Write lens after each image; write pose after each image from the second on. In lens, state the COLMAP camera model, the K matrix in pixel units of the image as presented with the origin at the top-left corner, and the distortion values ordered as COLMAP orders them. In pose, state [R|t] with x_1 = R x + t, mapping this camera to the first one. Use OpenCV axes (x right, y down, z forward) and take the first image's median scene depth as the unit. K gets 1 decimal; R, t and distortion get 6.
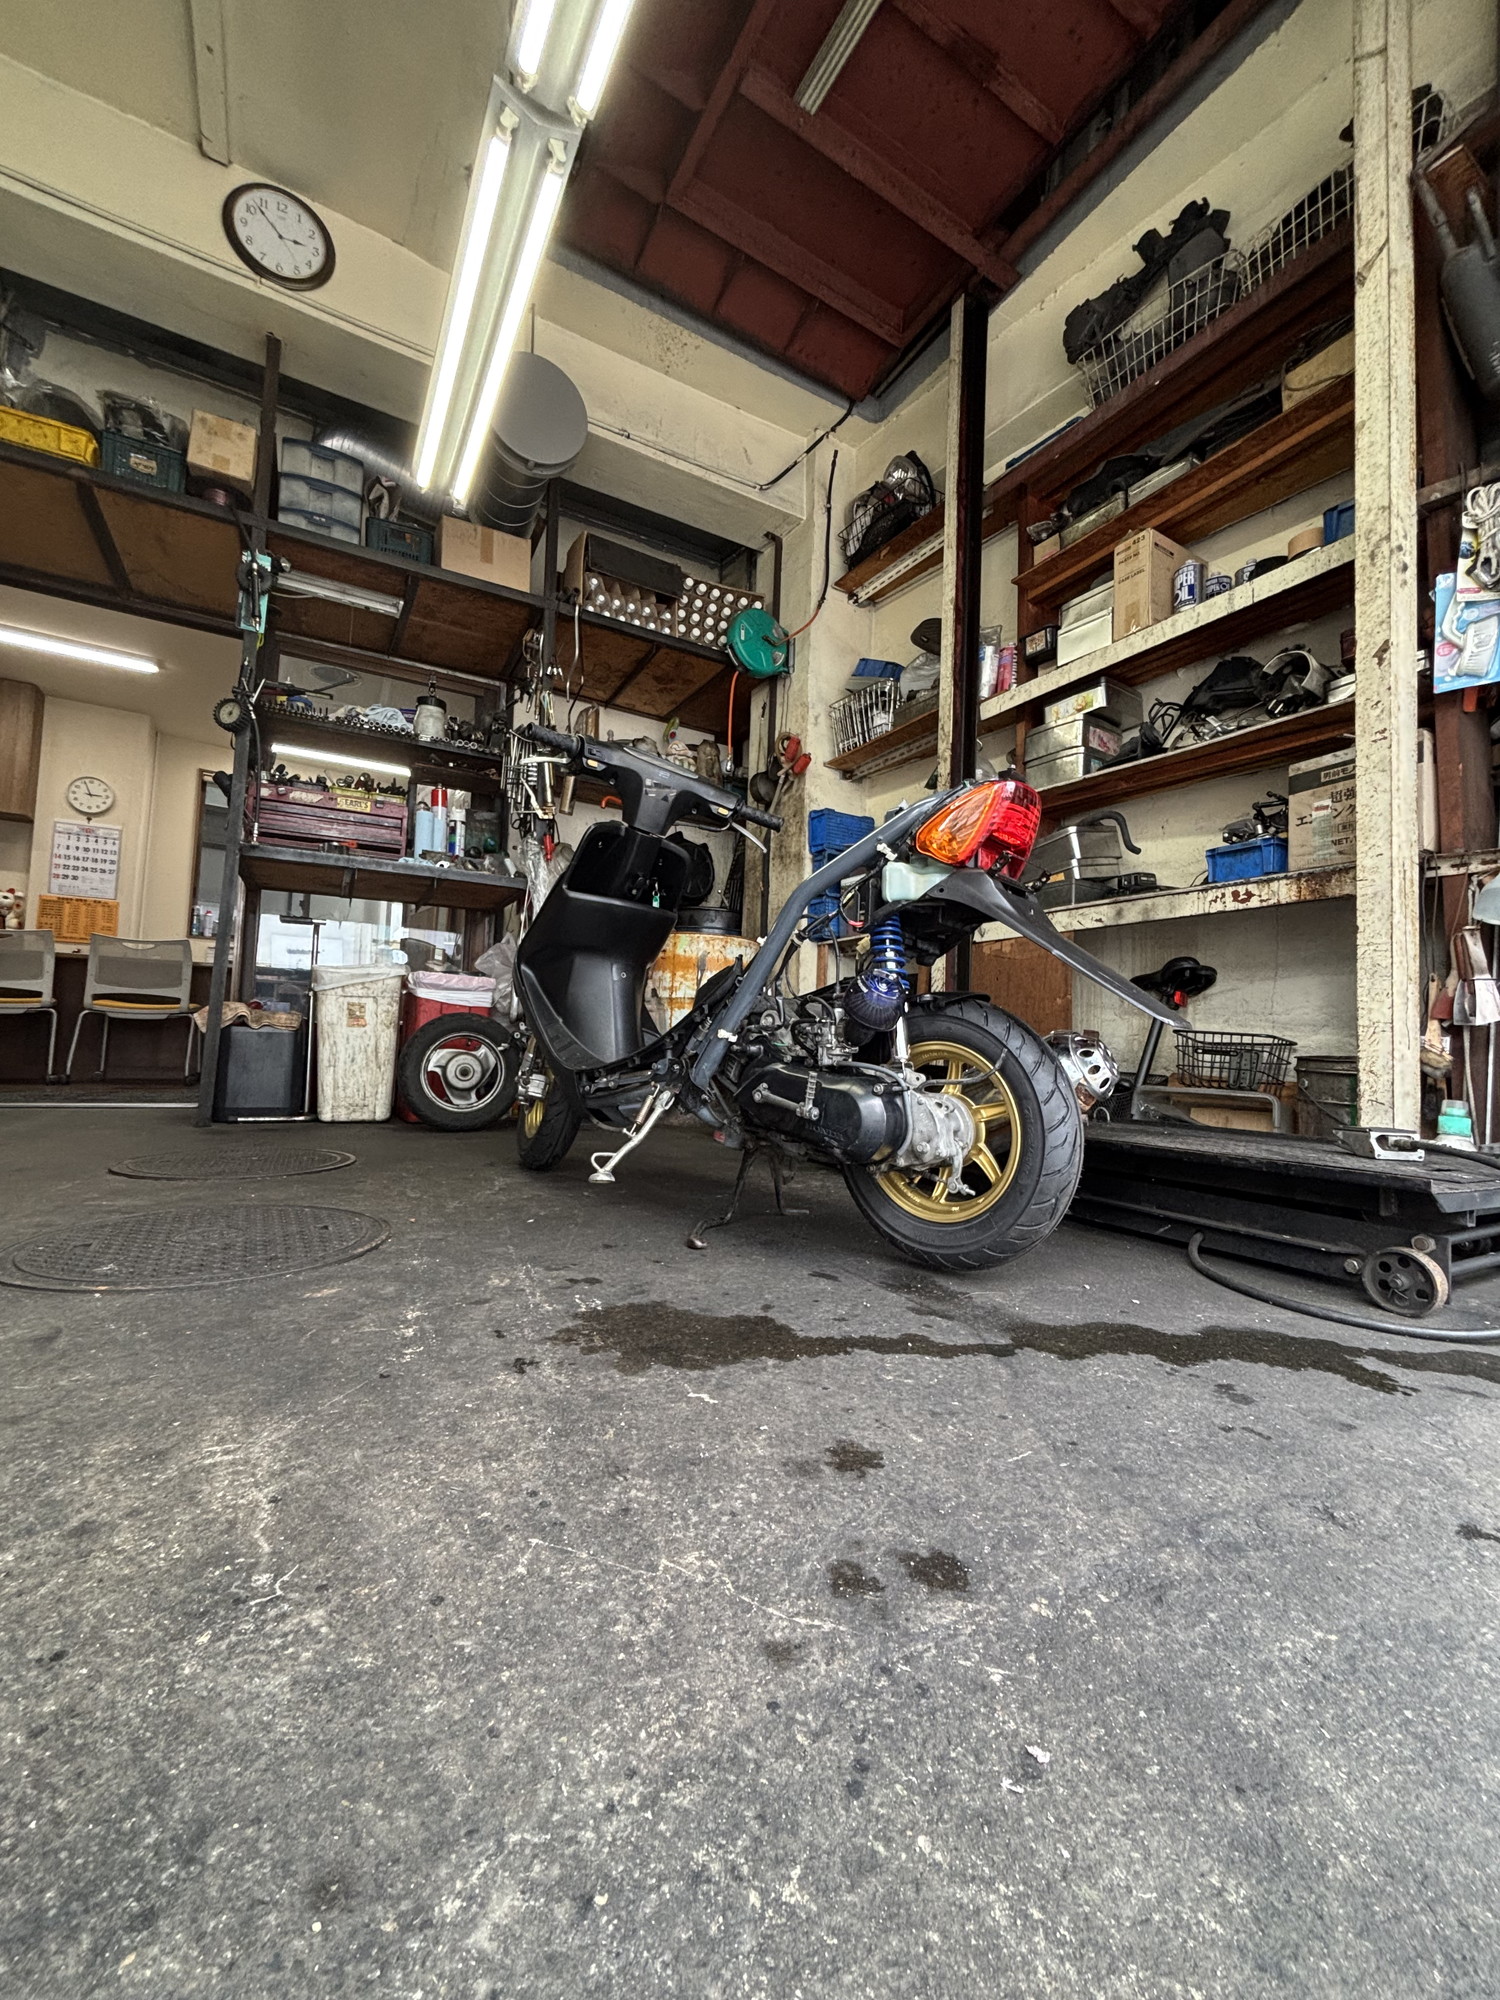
lens RADIAL K [[814.2, 0, 757.5], [0, 814.2, 994.6], [0, 0, 1]] dist [-0.009849, 0.000180]
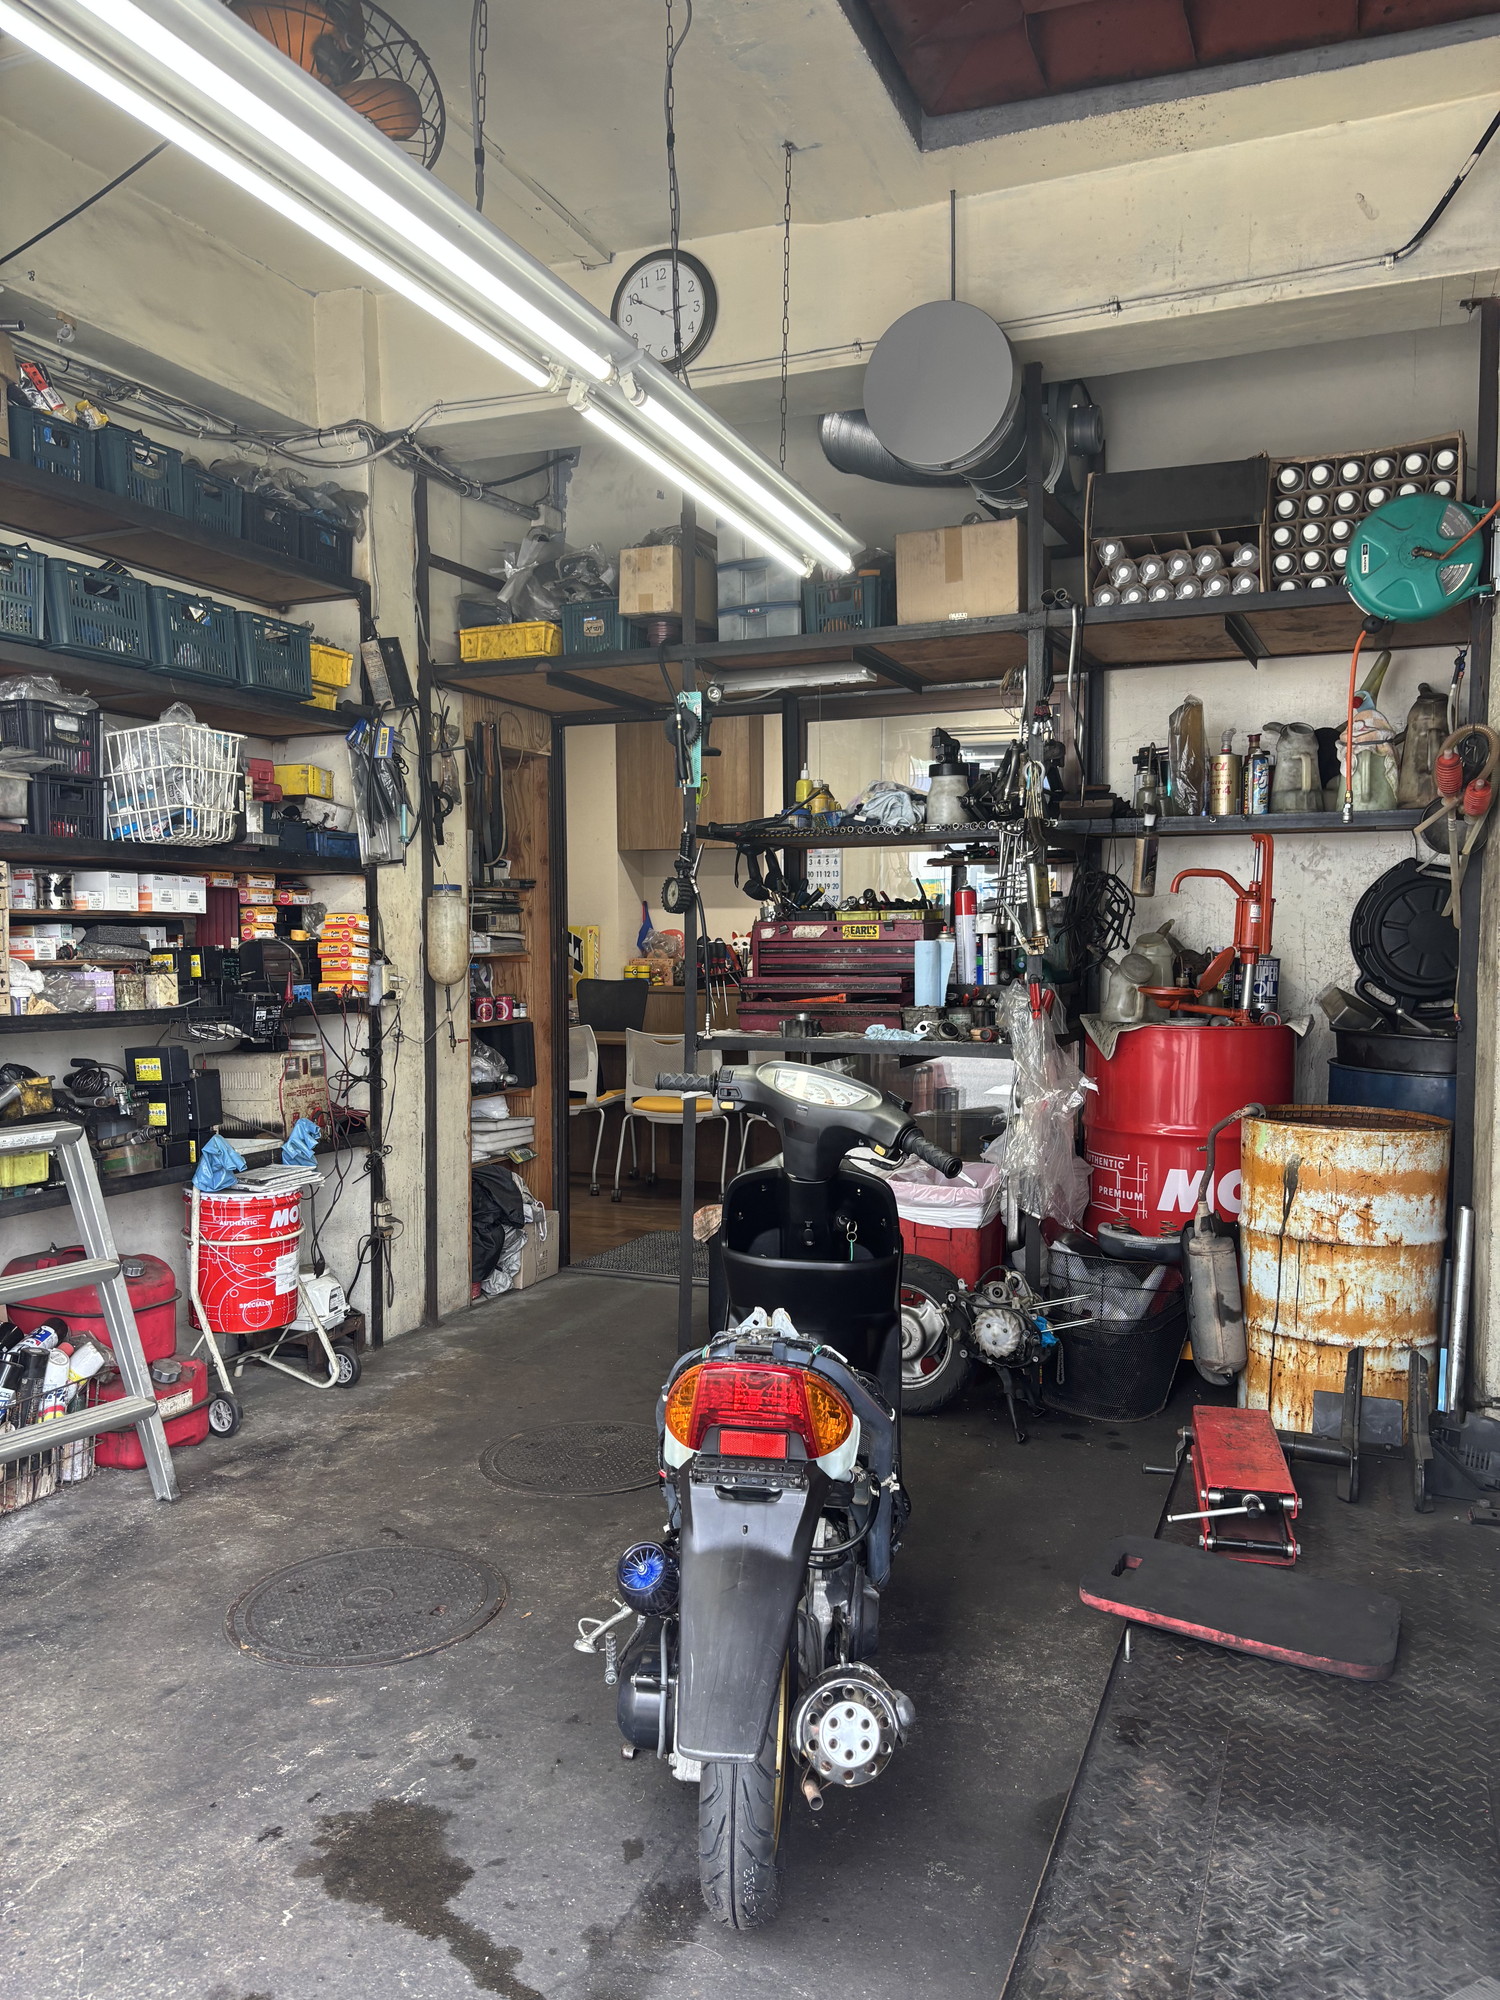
lens RADIAL K [[1499.7, 0, 755.1], [0, 1499.7, 1011.1], [0, 0, 1]] dist [0.007453, -0.027343]
pose [[0.616219, 0.007244, -0.787542, 0.506358], [0.074812, 0.994898, 0.067688, -0.241181], [0.784014, -0.100628, 0.612533, 0.046384]]
